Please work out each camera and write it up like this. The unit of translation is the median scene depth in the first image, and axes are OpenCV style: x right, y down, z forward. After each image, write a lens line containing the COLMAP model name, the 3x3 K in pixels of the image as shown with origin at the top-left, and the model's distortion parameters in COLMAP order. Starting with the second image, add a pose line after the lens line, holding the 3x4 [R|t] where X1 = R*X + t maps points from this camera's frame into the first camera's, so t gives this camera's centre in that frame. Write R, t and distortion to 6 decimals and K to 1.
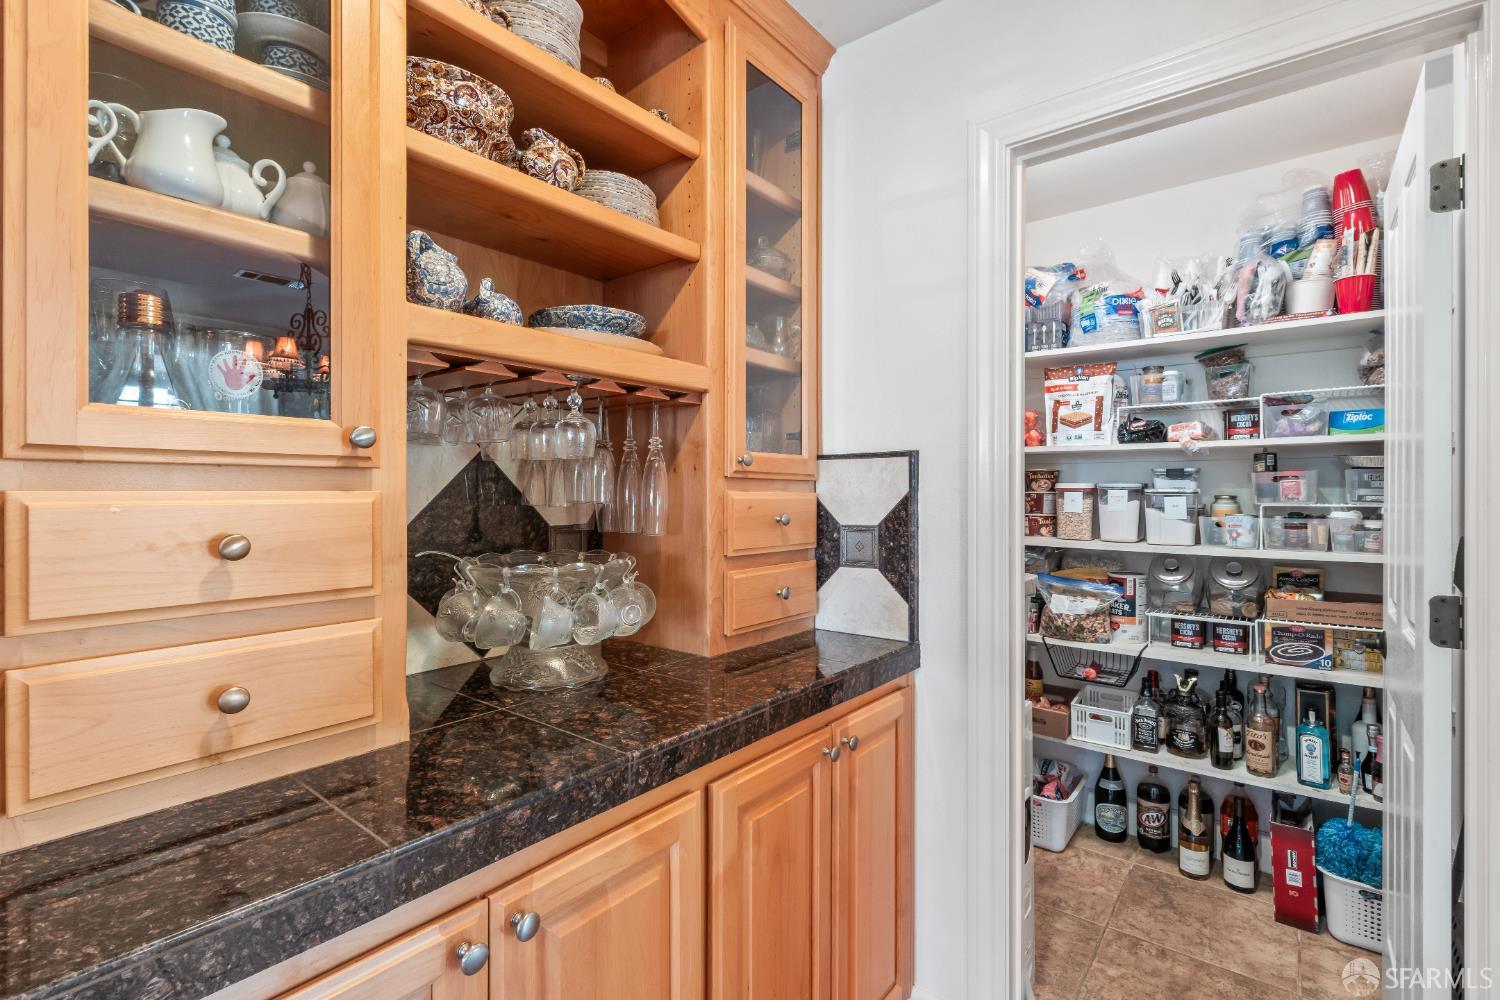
lens RADIAL K [[686.0, 0, 743.0], [0, 686.0, 494.4], [0, 0, 1]] dist [-0.001381, 0.002805]
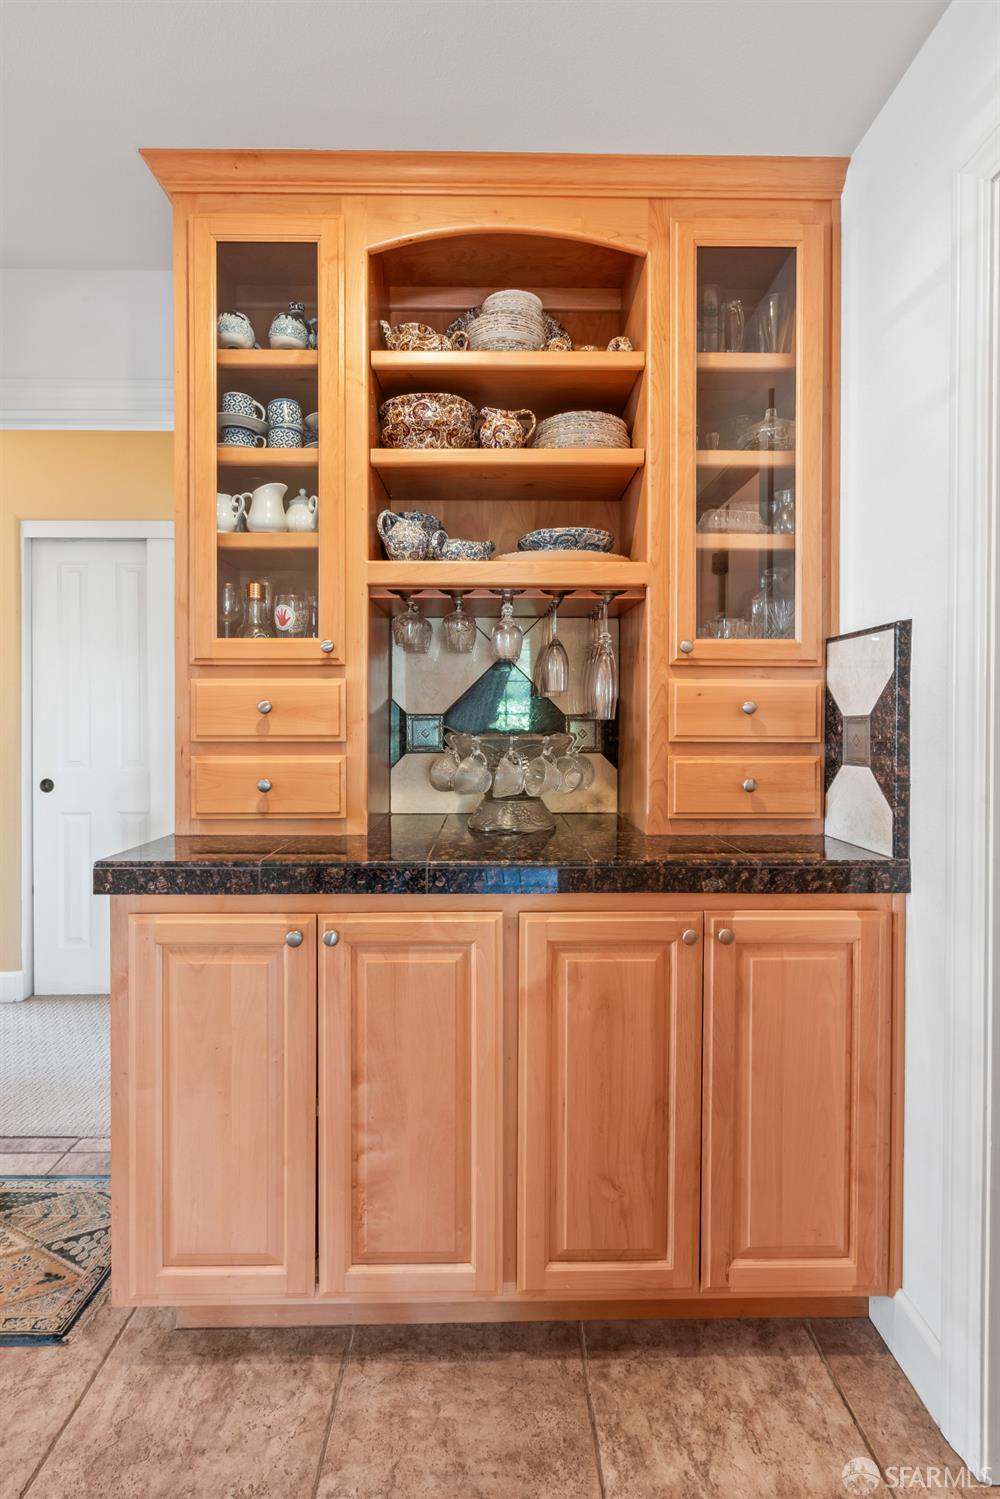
lens RADIAL K [[685.6, 0, 500.4], [0, 685.6, 722.3], [0, 0, 1]] dist [-0.001381, 0.002805]
pose [[0.642048, 0.006516, -0.766637, 0.675534], [-0.002462, 0.999976, 0.006437, 0.061395], [0.766661, -0.002246, 0.642048, 0.153447]]
